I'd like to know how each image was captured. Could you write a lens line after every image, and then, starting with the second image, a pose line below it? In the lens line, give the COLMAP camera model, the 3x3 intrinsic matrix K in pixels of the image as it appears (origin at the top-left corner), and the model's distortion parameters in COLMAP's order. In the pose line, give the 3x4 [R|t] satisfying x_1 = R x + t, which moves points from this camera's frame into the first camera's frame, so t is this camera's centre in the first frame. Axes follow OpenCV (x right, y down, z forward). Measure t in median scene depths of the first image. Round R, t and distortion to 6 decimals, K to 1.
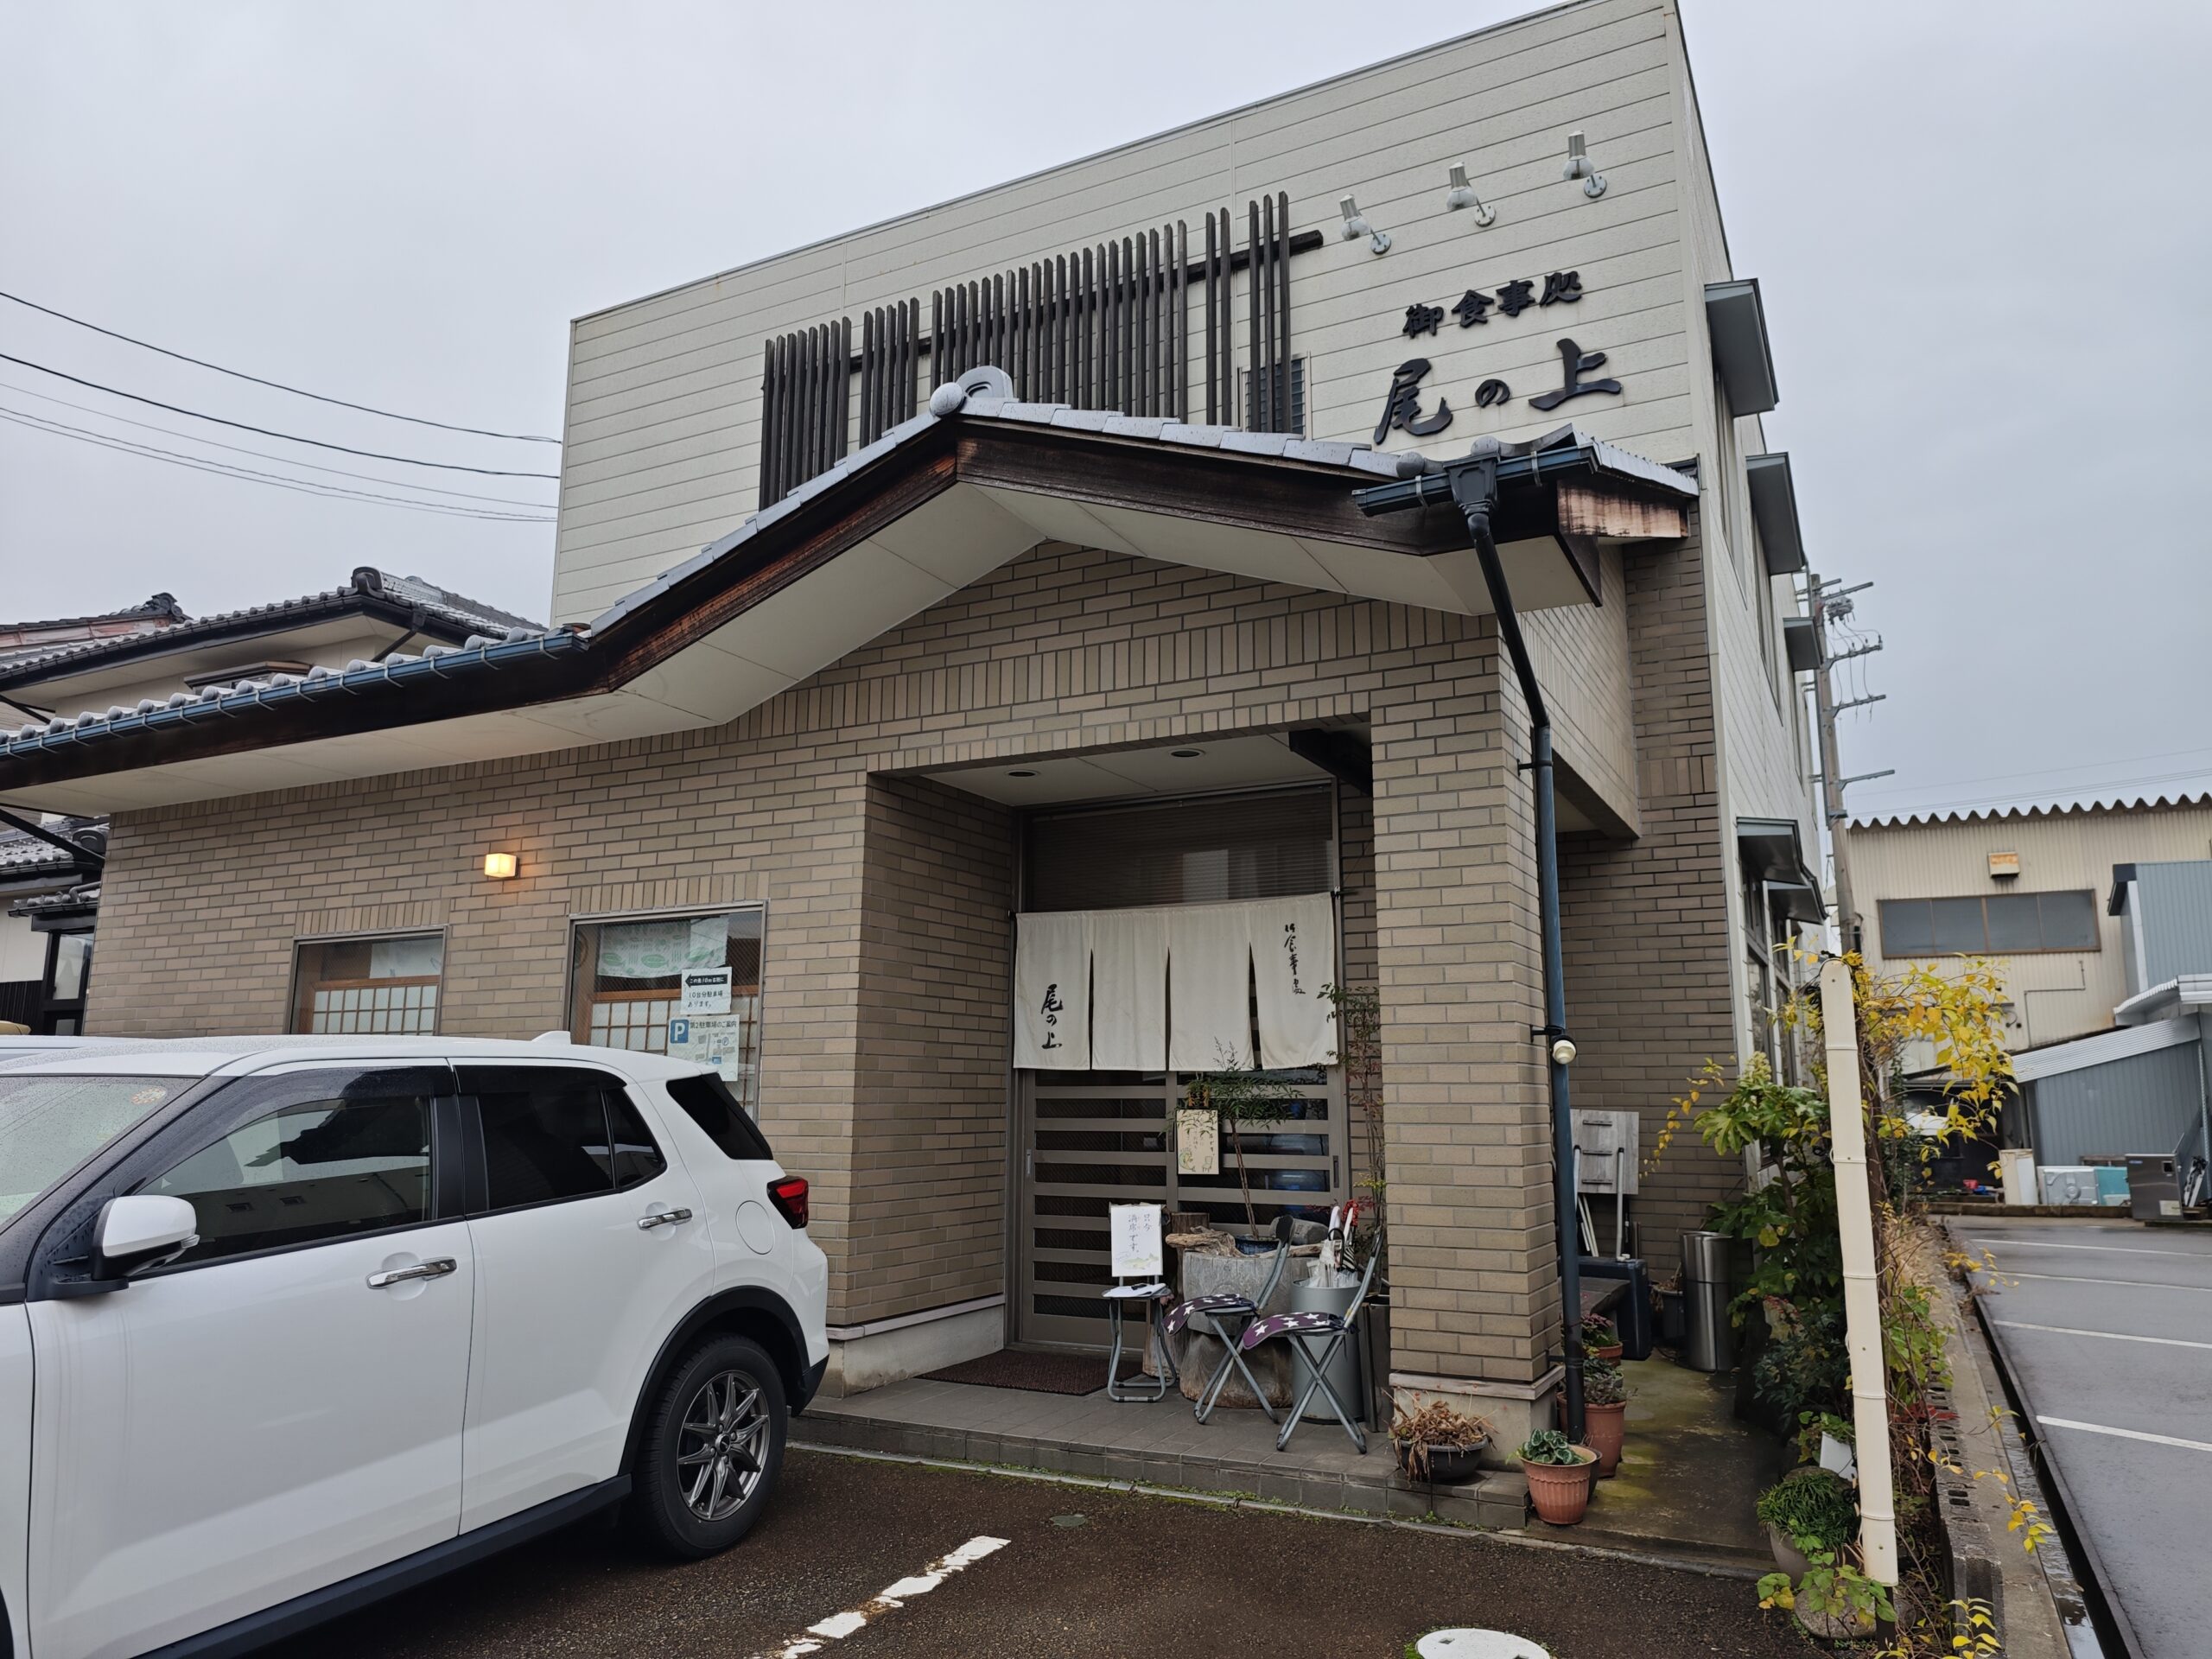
lens RADIAL K [[1497.0, 0, 1109.1], [0, 1497.0, 831.4], [0, 0, 1]] dist [0.009550, 0.000975]
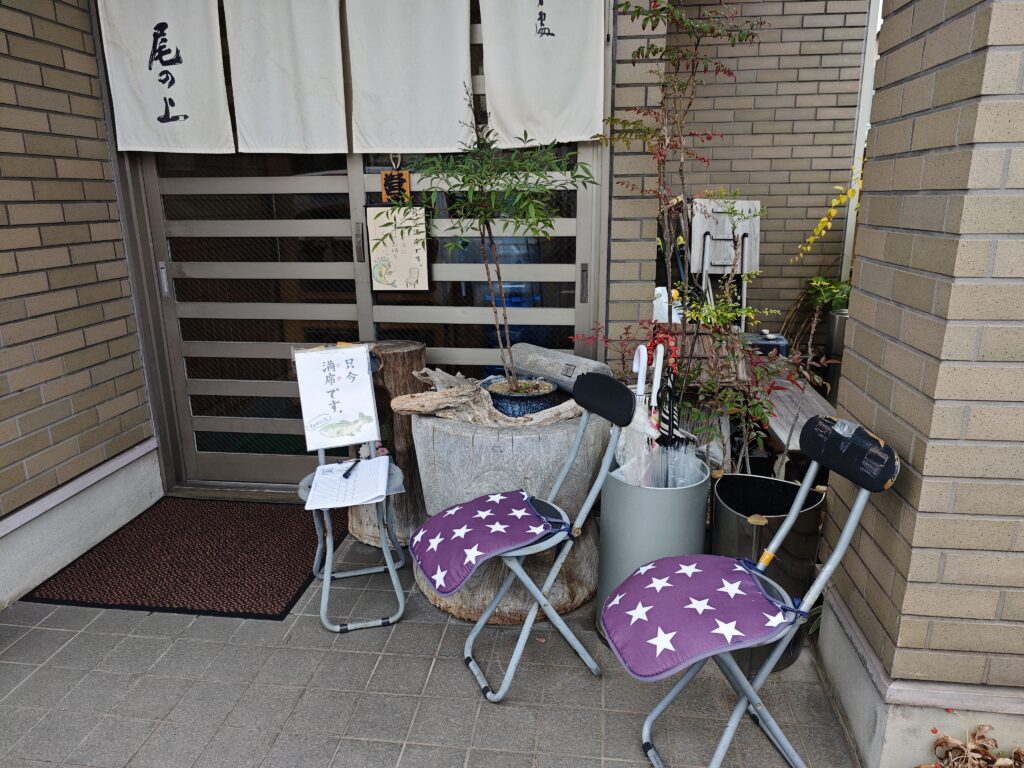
lens RADIAL K [[693.0, 0, 511.5], [0, 693.0, 383.2], [0, 0, 1]] dist [0.009550, 0.000975]
pose [[0.933860, -0.104476, 0.342038, -0.014451], [-0.051141, 0.907540, 0.416840, 0.113180], [-0.353963, -0.406763, 0.842172, 0.622712]]
